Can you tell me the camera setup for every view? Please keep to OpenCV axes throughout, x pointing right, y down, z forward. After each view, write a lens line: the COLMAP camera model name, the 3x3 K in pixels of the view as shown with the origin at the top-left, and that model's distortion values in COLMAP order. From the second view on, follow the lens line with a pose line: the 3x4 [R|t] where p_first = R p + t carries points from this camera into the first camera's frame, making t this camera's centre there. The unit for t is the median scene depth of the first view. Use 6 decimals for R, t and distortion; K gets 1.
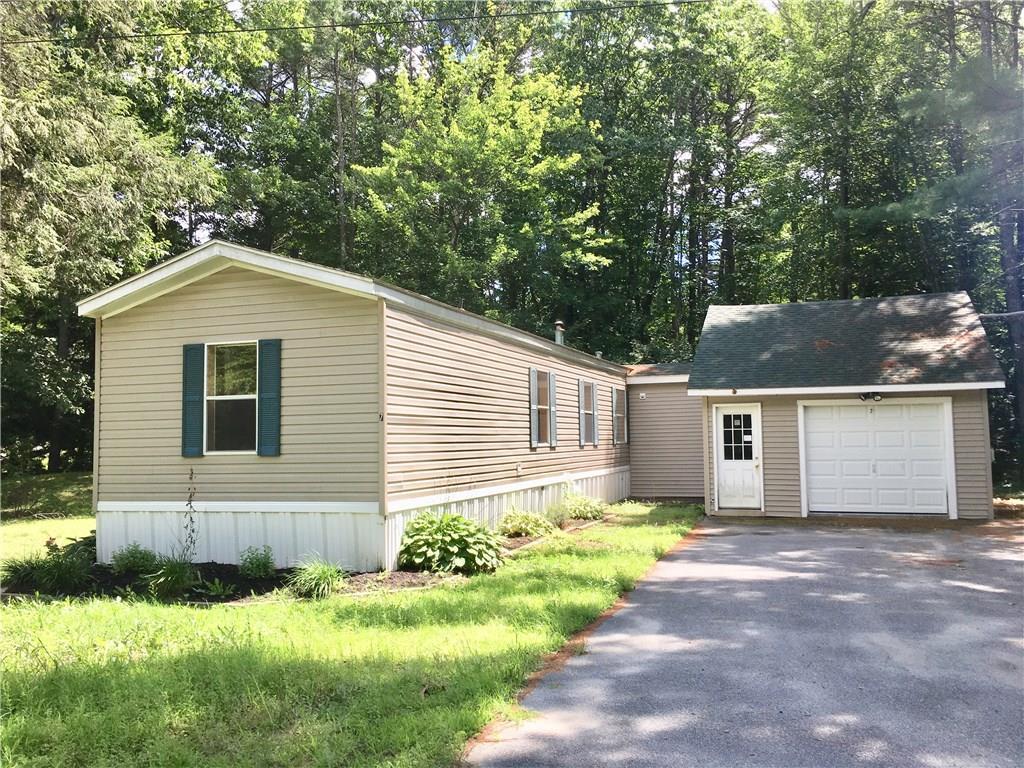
lens RADIAL K [[892.0, 0, 511.2], [0, 892.0, 379.3], [0, 0, 1]] dist [0.048776, -0.008138]
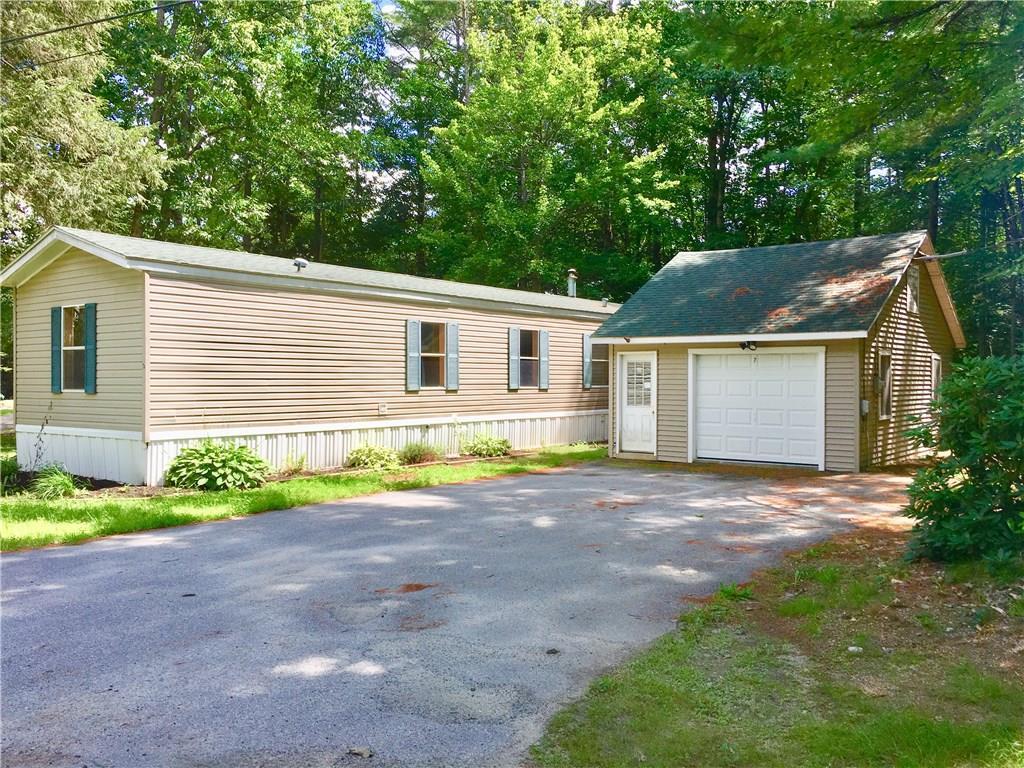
lens RADIAL K [[892.0, 0, 519.8], [0, 892.0, 384.2], [0, 0, 1]] dist [0.048776, -0.008138]
pose [[0.946352, 0.017629, -0.322657, 0.470368], [0.006986, 0.997161, 0.074971, -0.013823], [0.323063, -0.073203, 0.943542, -0.019402]]
